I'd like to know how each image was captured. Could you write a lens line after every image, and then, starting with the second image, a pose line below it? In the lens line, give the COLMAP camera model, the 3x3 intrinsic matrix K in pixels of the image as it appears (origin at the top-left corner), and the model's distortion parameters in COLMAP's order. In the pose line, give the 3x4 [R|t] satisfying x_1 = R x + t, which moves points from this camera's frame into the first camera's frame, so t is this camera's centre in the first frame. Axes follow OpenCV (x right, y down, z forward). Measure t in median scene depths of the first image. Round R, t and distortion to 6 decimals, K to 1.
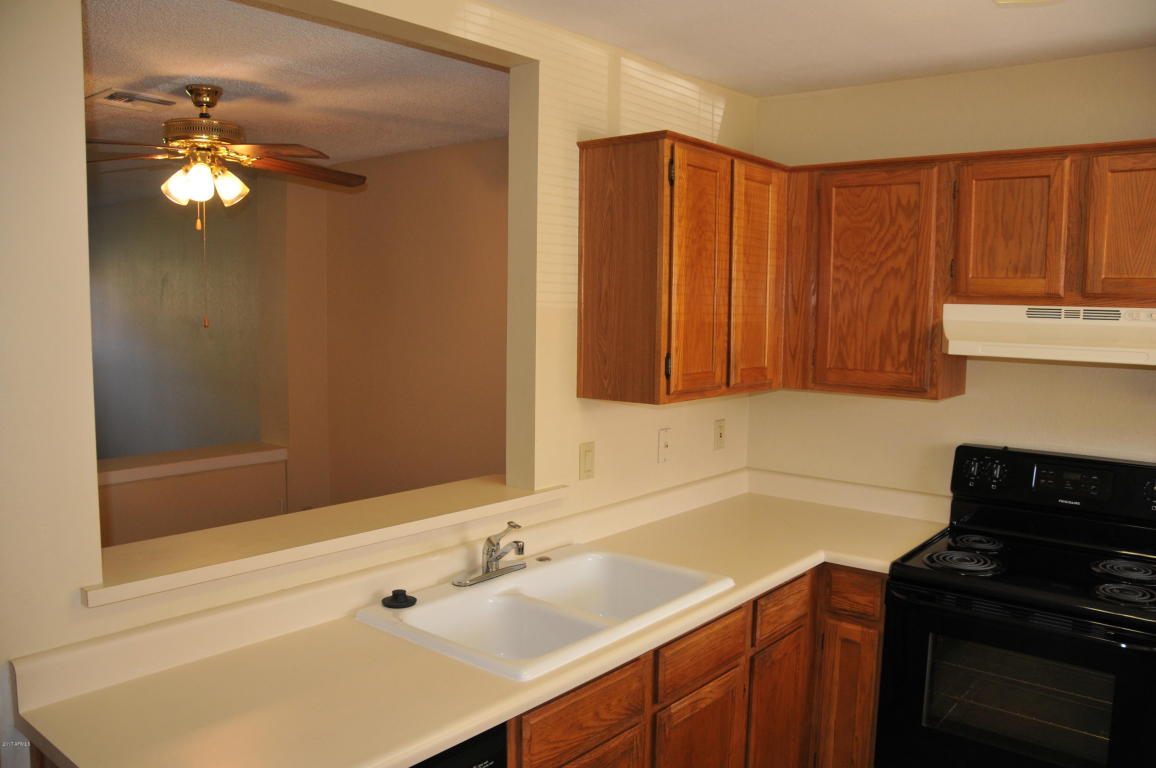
lens RADIAL K [[901.7, 0, 580.8], [0, 901.7, 398.3], [0, 0, 1]] dist [-0.165830, 0.125828]
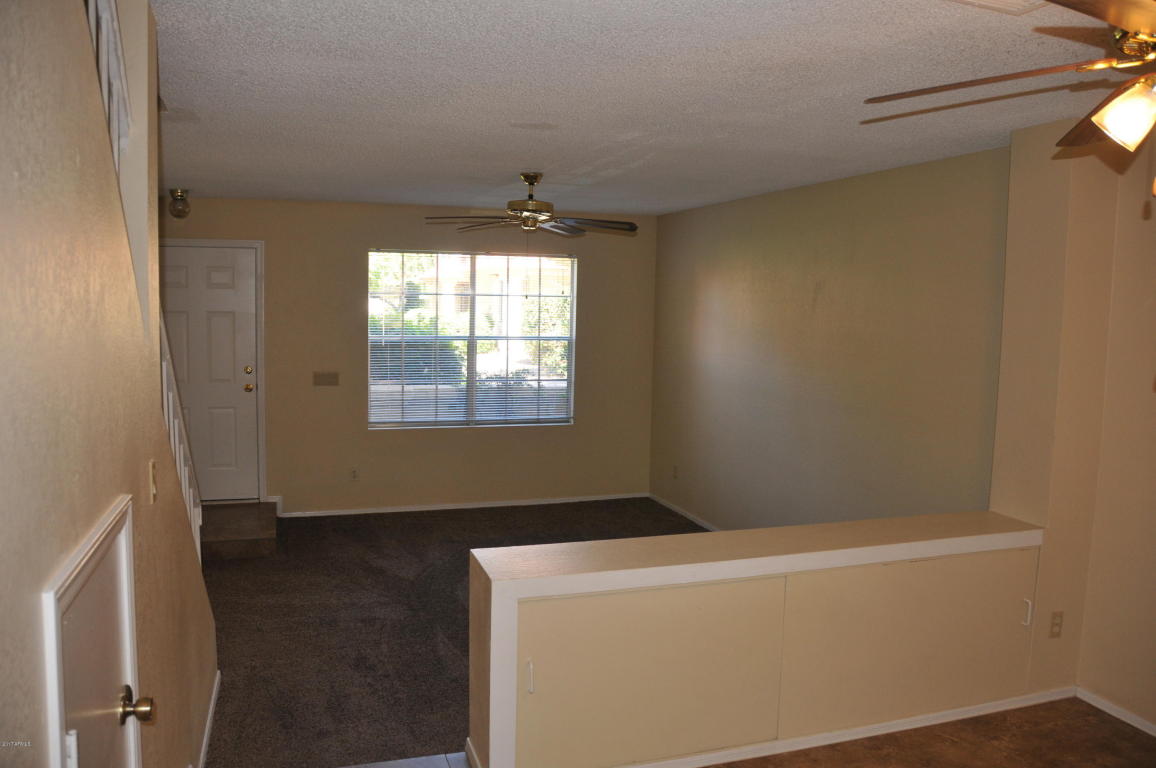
lens RADIAL K [[905.8, 0, 576.6], [0, 905.8, 400.3], [0, 0, 1]] dist [-0.165646, 0.122722]
pose [[0.849057, 0.062120, -0.524637, -0.453069], [-0.068470, 0.997626, 0.007314, -0.039711], [0.523846, 0.029712, 0.851295, 0.339804]]
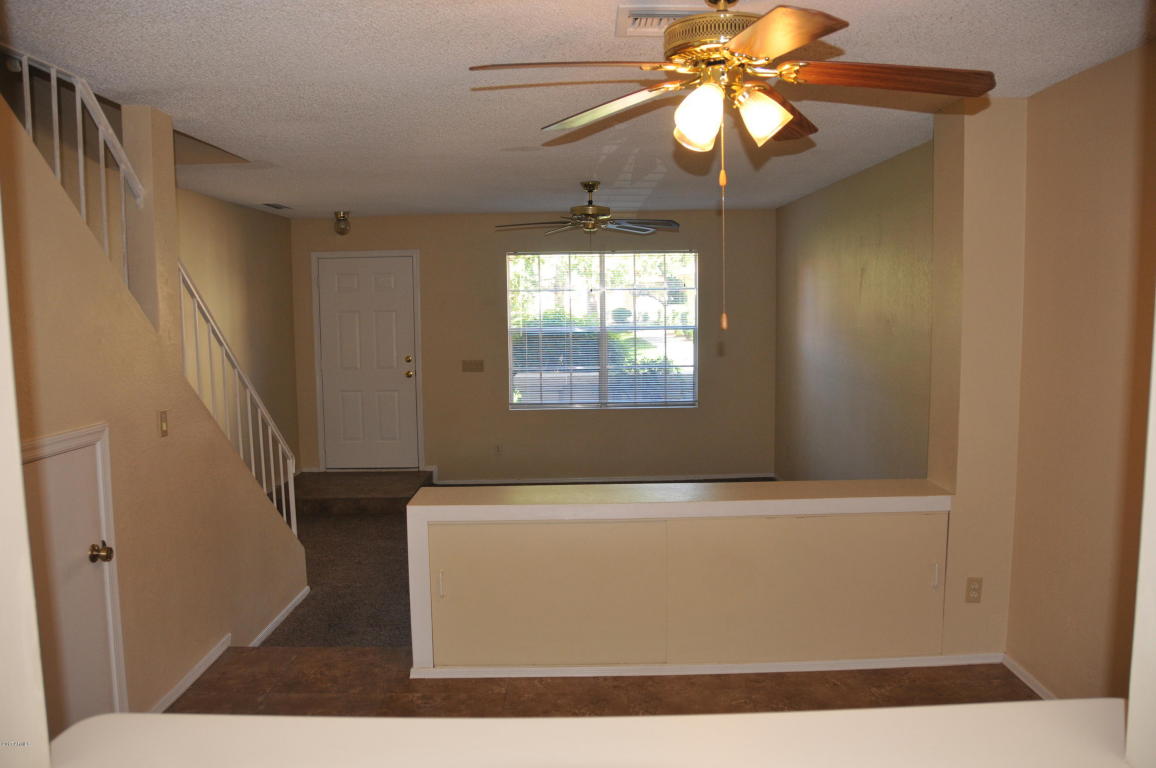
lens RADIAL K [[905.8, 0, 576.6], [0, 905.8, 400.3], [0, 0, 1]] dist [-0.165646, 0.122722]
pose [[0.635771, 0.066116, -0.769041, 0.037172], [-0.063769, 0.997418, 0.033031, -0.040615], [0.769239, 0.028041, 0.638346, 0.468844]]
